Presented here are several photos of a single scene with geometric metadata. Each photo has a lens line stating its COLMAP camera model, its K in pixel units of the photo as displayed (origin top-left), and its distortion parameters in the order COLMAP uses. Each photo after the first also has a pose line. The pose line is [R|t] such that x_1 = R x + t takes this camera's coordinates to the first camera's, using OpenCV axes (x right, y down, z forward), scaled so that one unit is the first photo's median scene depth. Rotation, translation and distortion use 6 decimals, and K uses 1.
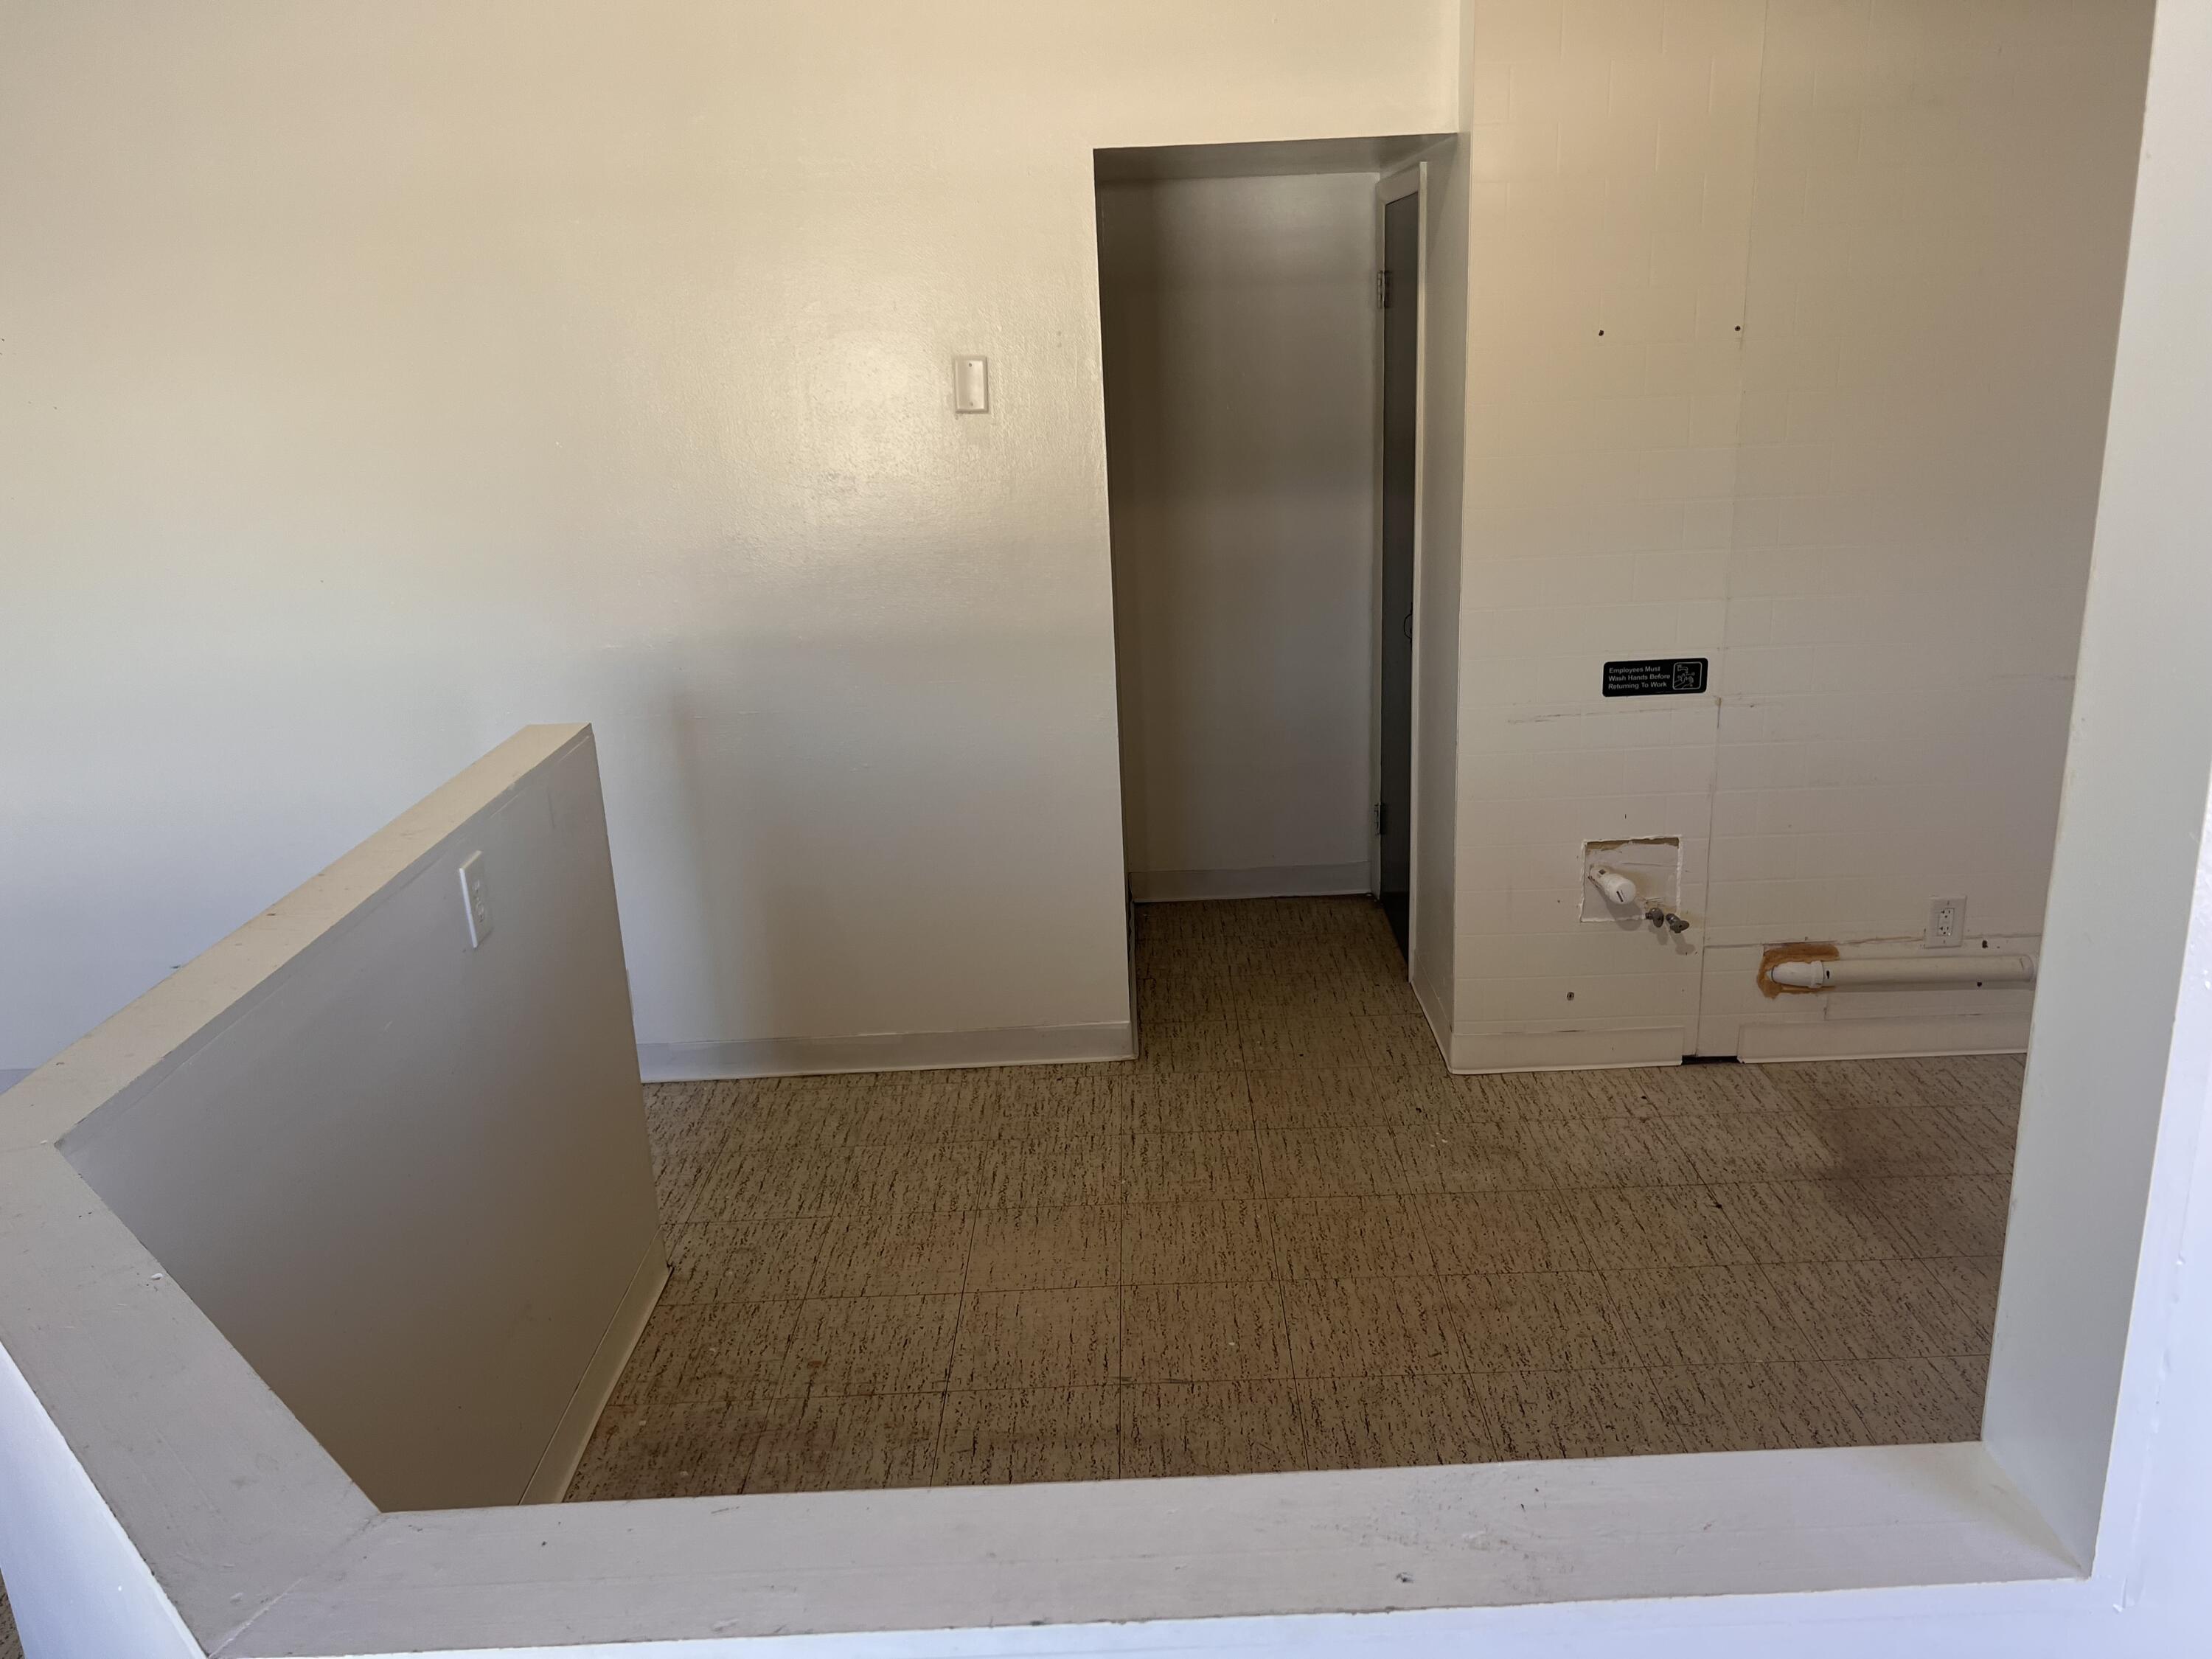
lens RADIAL K [[1662.4, 0, 1107.7], [0, 1662.4, 832.1], [0, 0, 1]] dist [0.012267, 0.001481]
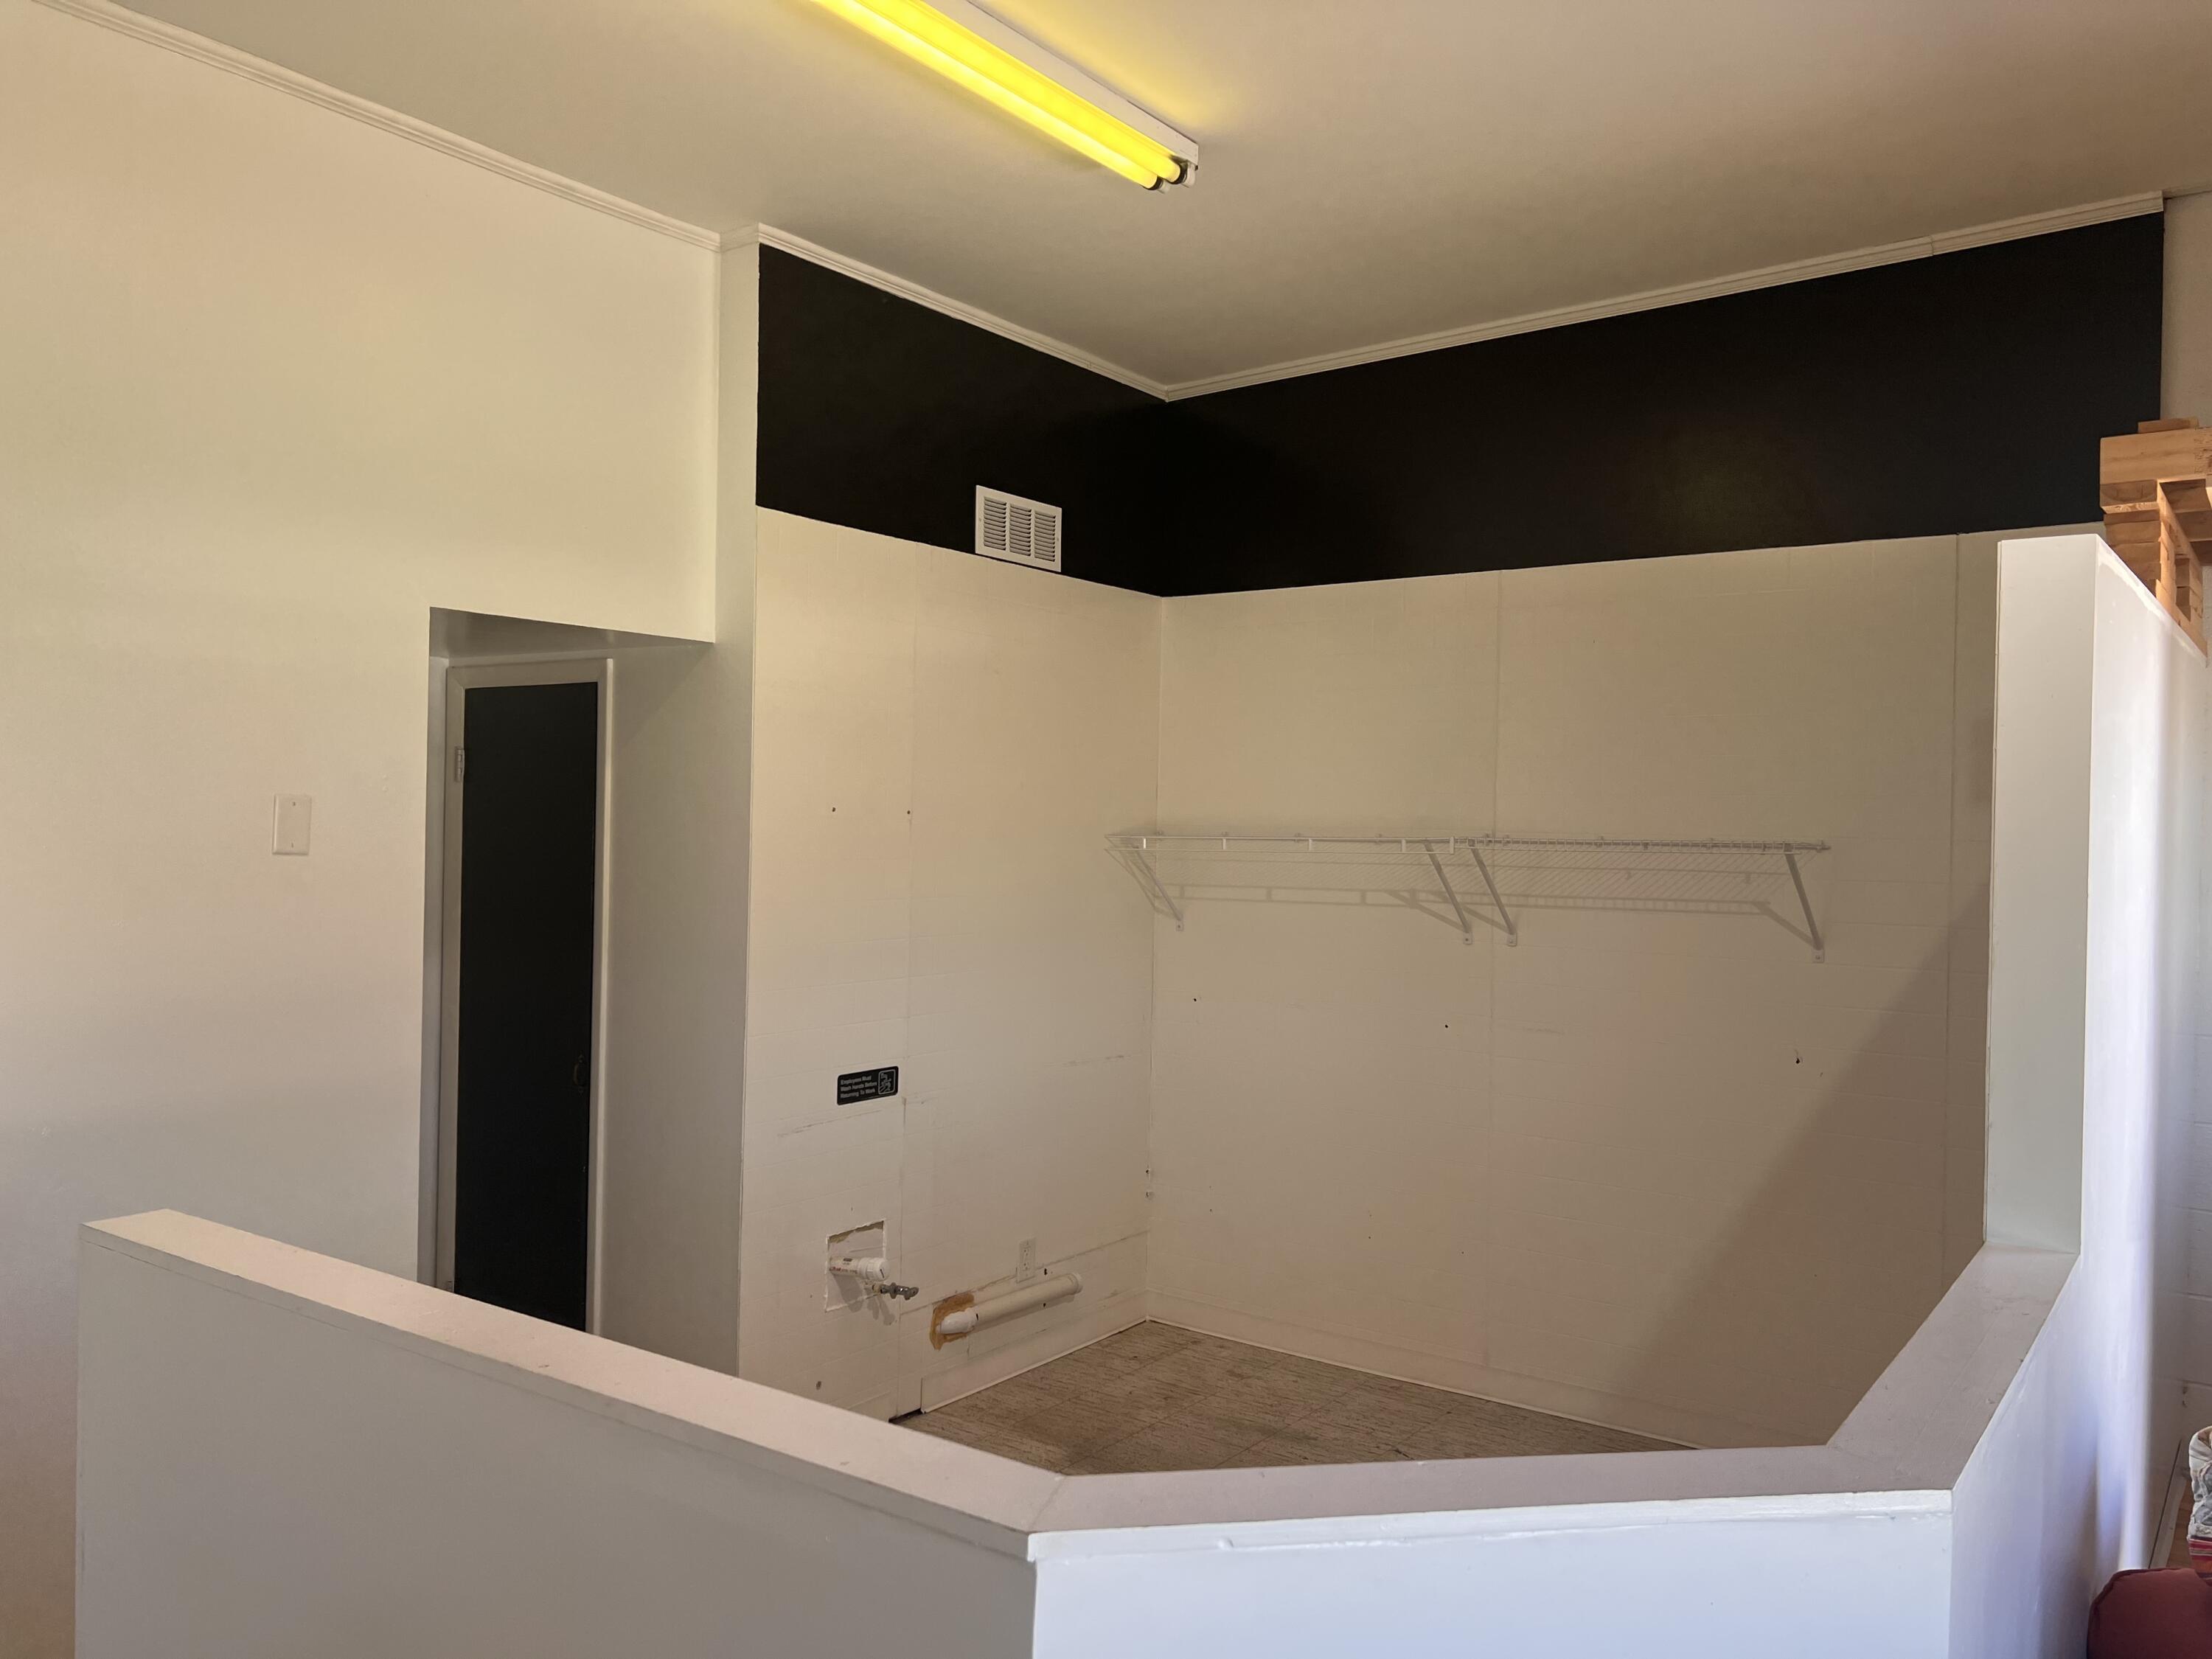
lens RADIAL K [[1662.4, 0, 1107.0], [0, 1662.4, 826.7], [0, 0, 1]] dist [0.012267, 0.001481]
pose [[0.581228, 0.049640, 0.812226, -0.540799], [0.202022, 0.958086, -0.203121, 0.007184], [-0.788265, 0.282147, 0.546838, 0.146038]]
